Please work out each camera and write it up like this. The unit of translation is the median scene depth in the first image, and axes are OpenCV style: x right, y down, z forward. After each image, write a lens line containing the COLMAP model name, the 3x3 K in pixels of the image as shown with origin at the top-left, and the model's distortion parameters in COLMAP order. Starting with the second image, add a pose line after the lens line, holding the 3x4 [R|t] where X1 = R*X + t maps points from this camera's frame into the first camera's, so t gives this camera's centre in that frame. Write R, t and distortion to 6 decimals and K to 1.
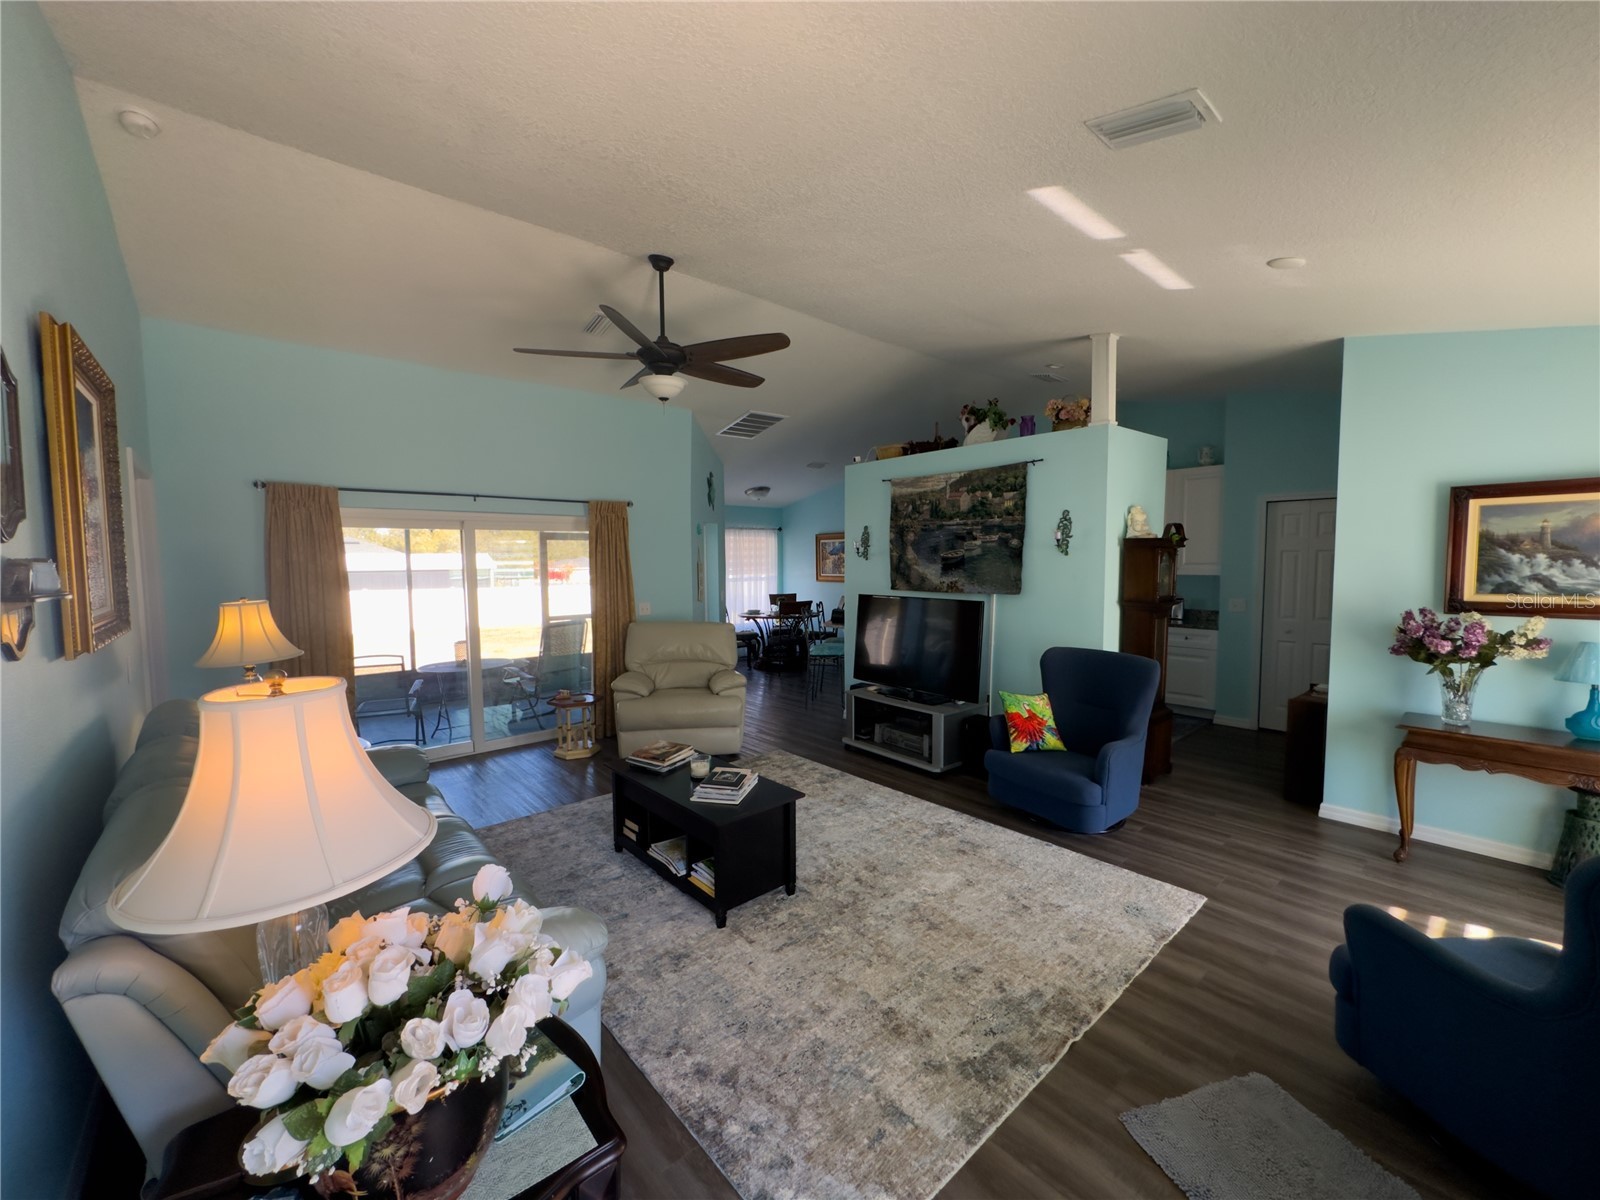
lens RADIAL K [[642.8, 0, 799.9], [0, 642.8, 596.9], [0, 0, 1]] dist [0.003892, 0.000143]
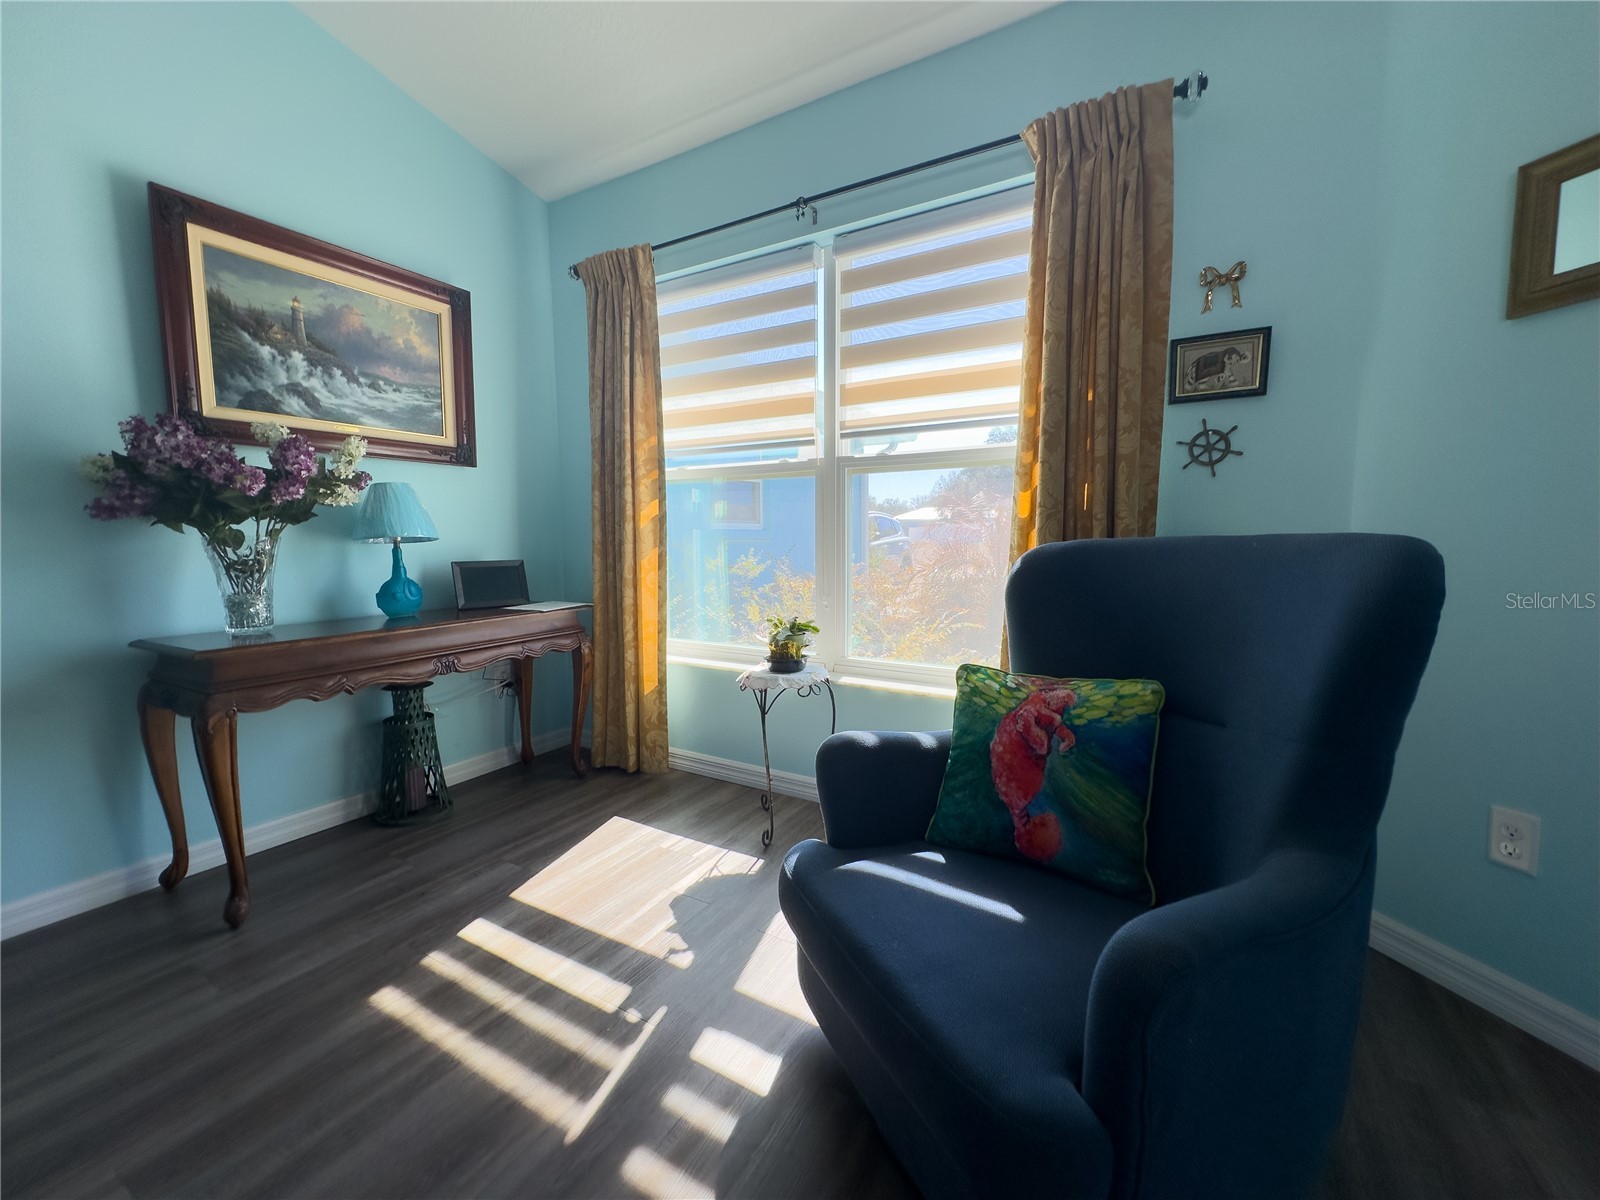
lens RADIAL K [[642.8, 0, 798.8], [0, 642.8, 599.0], [0, 0, 1]] dist [0.003892, 0.000143]
pose [[-0.315262, -0.076967, 0.945878, 0.353834], [0.071146, 0.991984, 0.104431, 0.145438], [-0.946334, 0.100218, -0.307259, 0.737612]]
